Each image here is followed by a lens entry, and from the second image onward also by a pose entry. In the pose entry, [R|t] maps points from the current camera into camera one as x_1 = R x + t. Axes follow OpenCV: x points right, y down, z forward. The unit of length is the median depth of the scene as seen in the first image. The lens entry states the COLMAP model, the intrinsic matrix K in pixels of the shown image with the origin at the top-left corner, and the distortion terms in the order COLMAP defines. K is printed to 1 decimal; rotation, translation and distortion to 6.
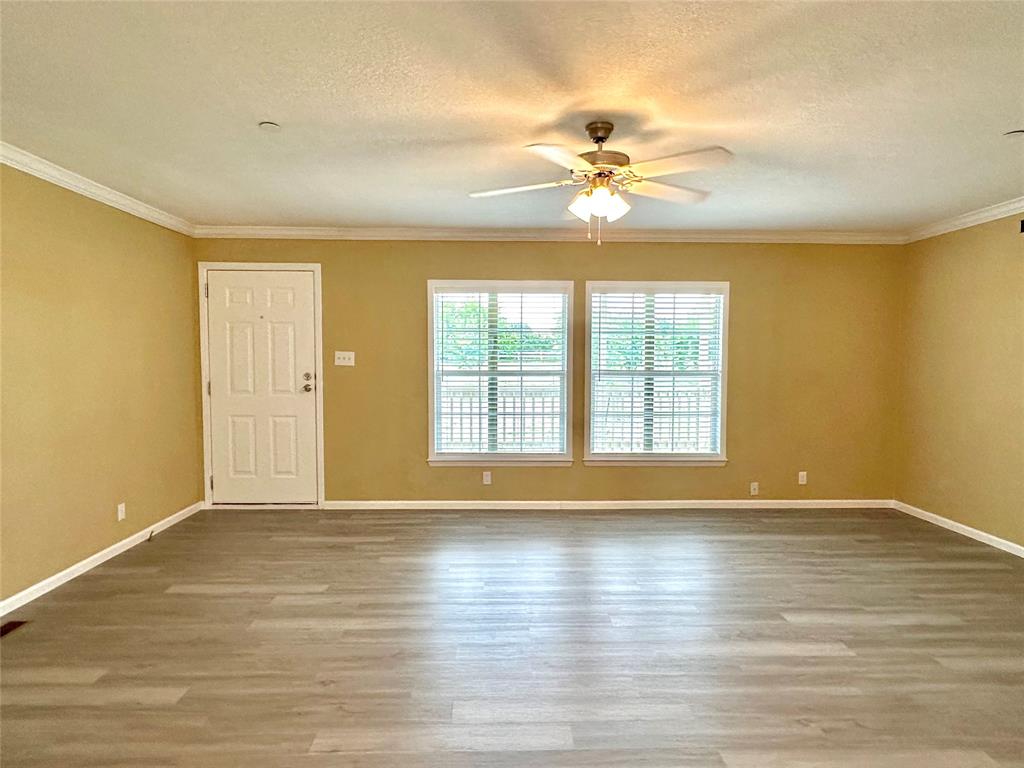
lens RADIAL K [[586.3, 0, 509.4], [0, 586.3, 386.1], [0, 0, 1]] dist [-0.007549, 0.003118]
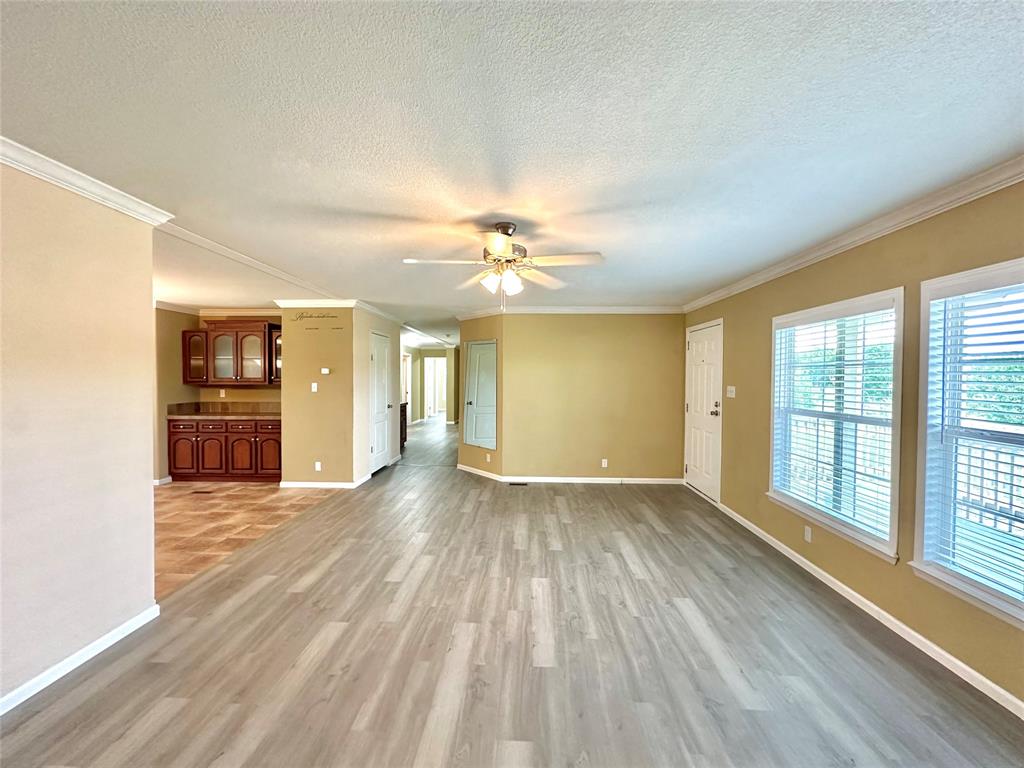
lens RADIAL K [[407.5, 0, 509.5], [0, 407.5, 384.4], [0, 0, 1]] dist [-0.003517, 0.000587]
pose [[-0.064404, 0.017350, -0.997773, 0.597408], [-0.061304, 0.997892, 0.021309, -0.052080], [0.996039, 0.062539, -0.063205, 0.593284]]
